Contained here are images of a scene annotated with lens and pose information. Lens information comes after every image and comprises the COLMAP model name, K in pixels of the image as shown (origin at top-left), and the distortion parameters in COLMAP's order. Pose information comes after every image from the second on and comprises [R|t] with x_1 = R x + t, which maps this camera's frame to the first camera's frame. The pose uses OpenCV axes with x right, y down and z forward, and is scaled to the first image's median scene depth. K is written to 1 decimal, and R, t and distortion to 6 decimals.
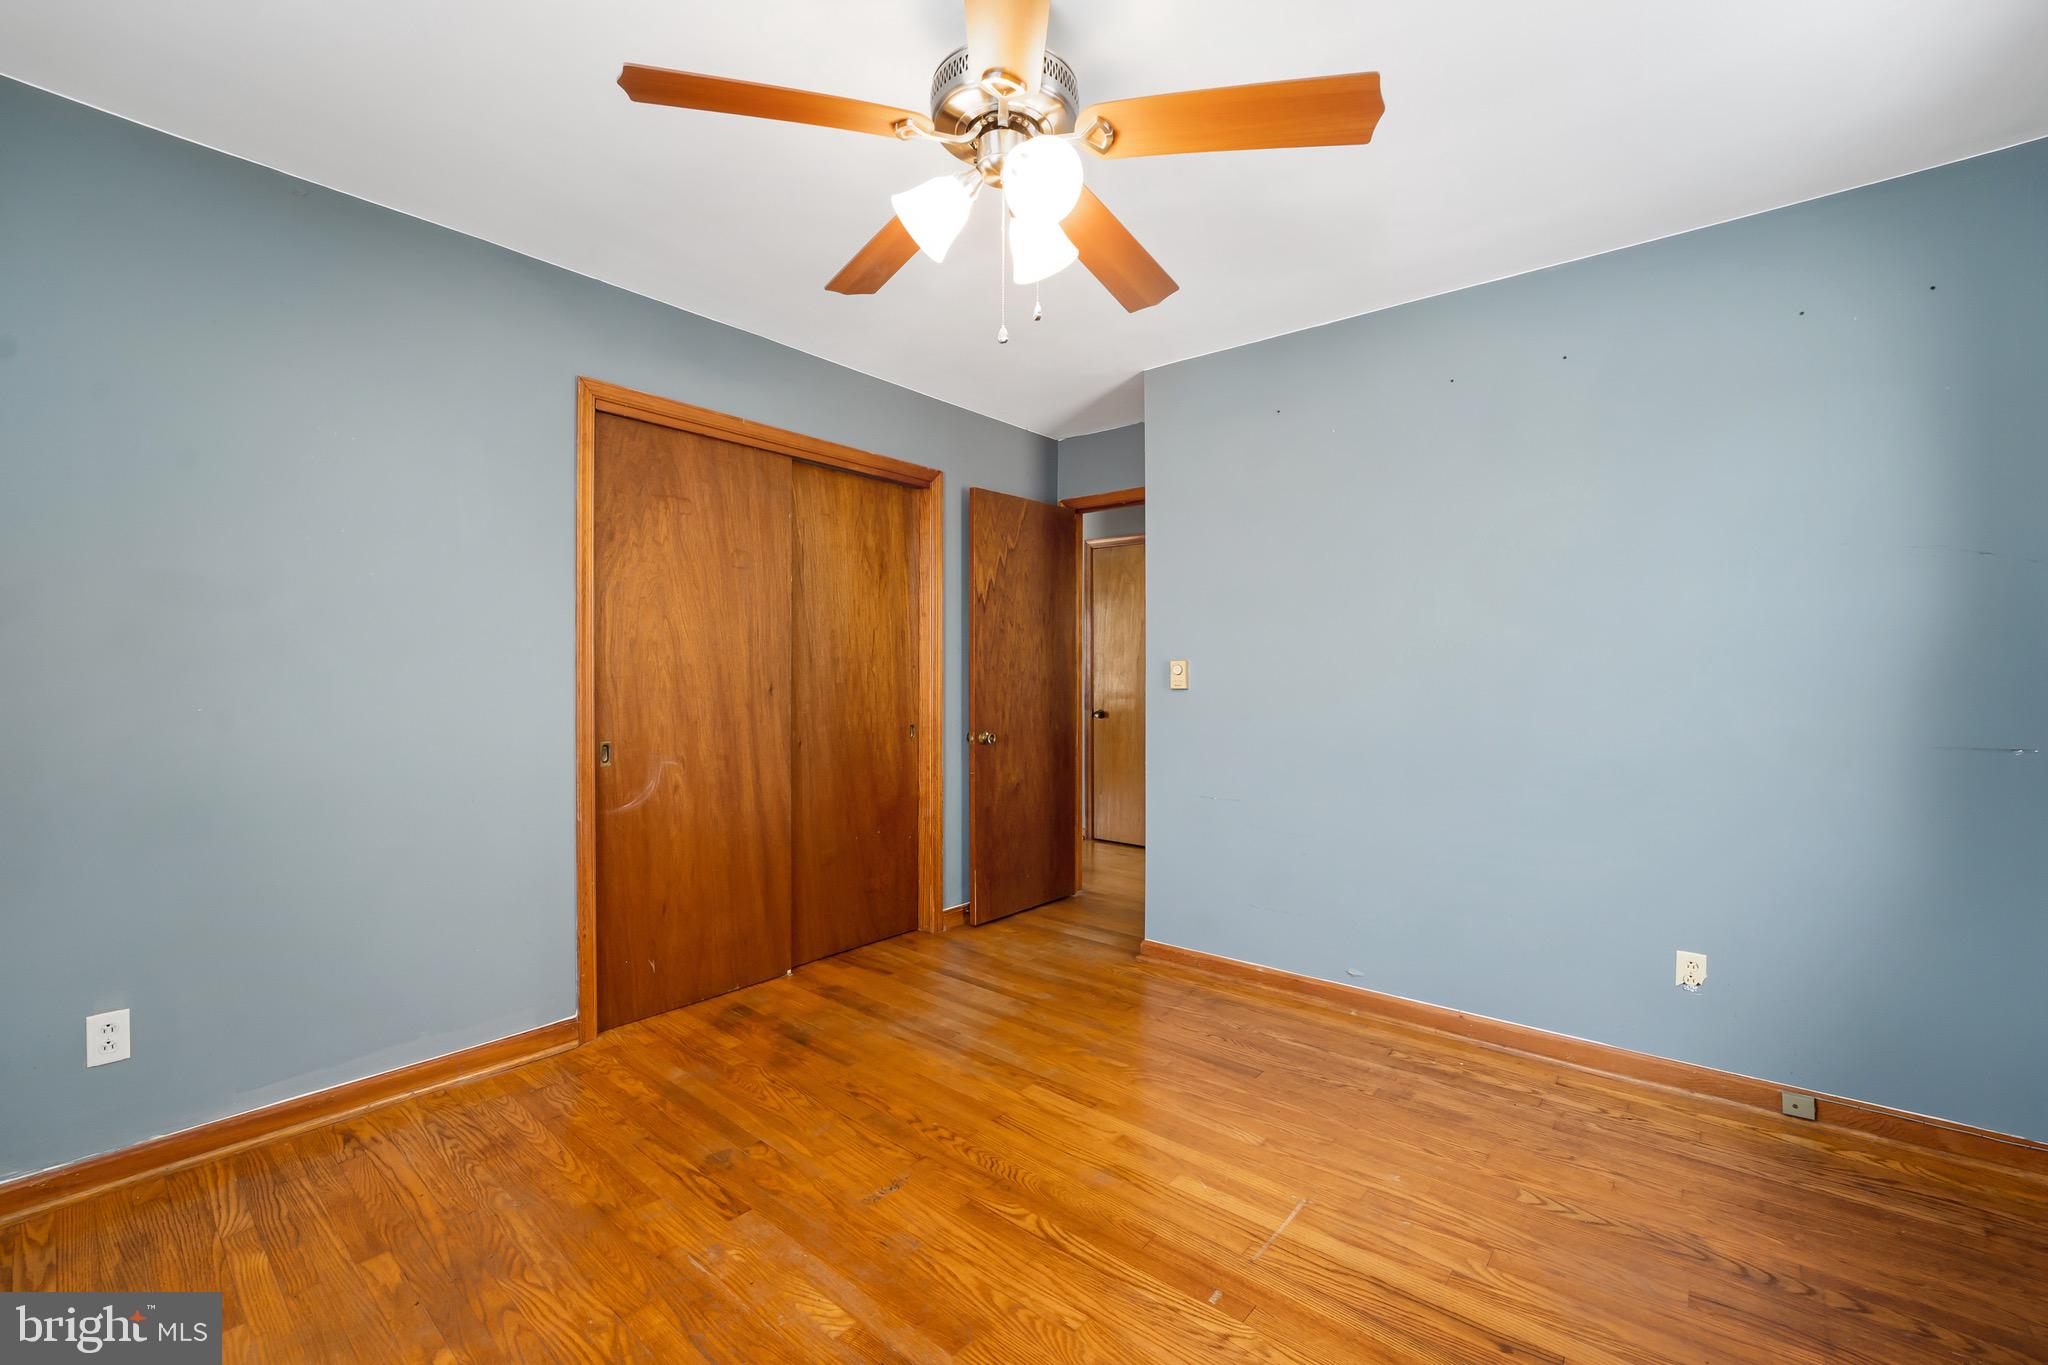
lens RADIAL K [[850.2, 0, 1024.0], [0, 850.2, 682.5], [0, 0, 1]] dist [-0.000139, -0.000012]
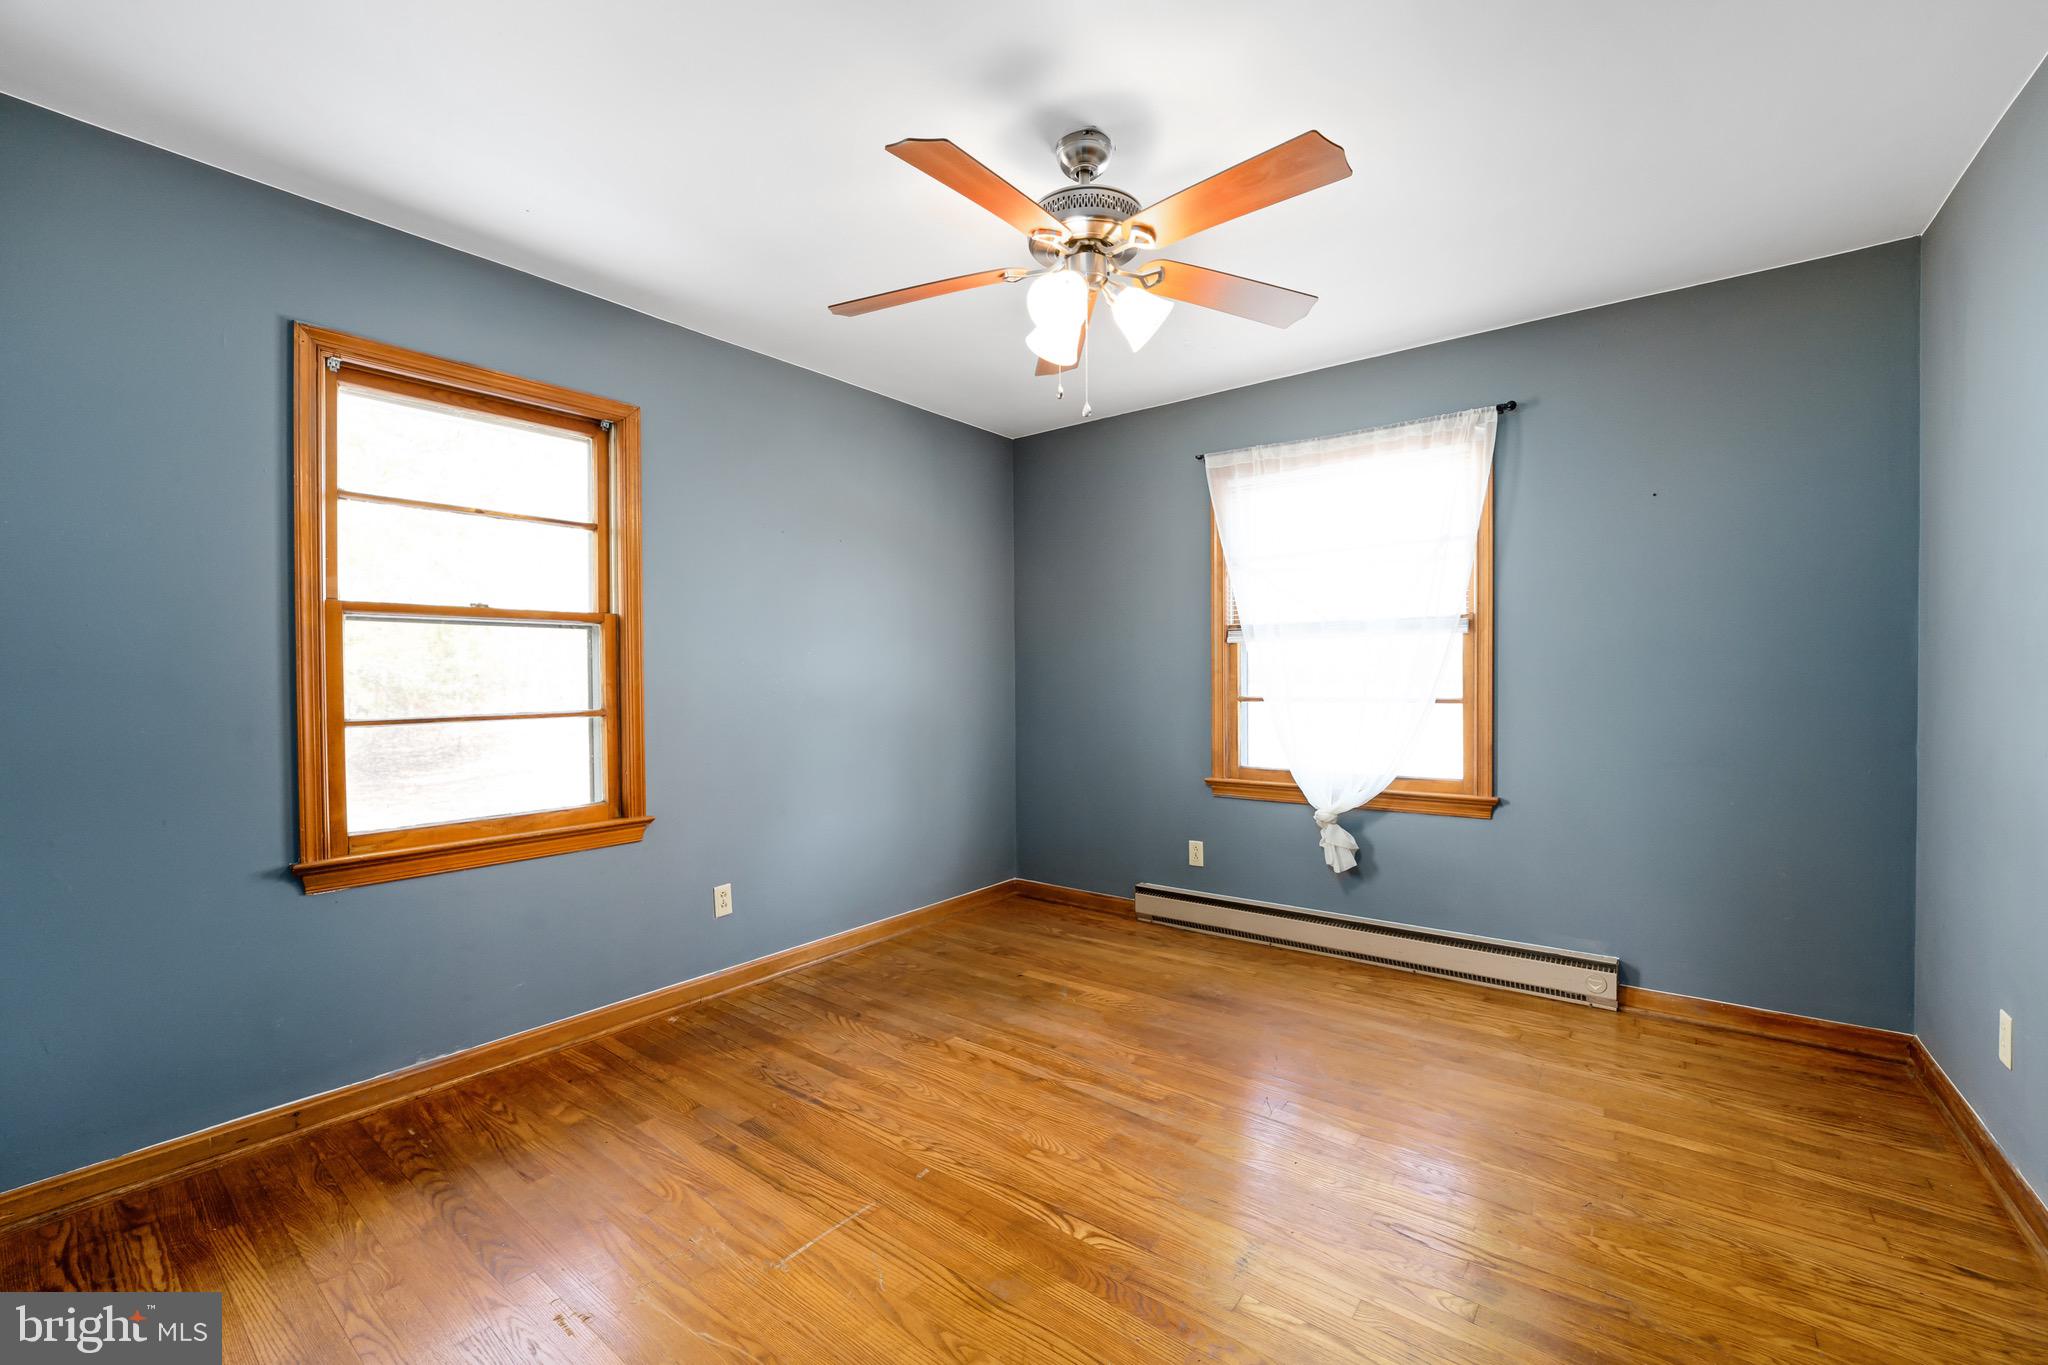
lens RADIAL K [[850.2, 0, 1024.0], [0, 850.2, 682.5], [0, 0, 1]] dist [-0.000139, -0.000012]
pose [[-0.999052, 0.001223, -0.043510, 0.124372], [0.000350, 0.999799, 0.020061, -0.020429], [0.043526, 0.020027, -0.998852, 2.126474]]
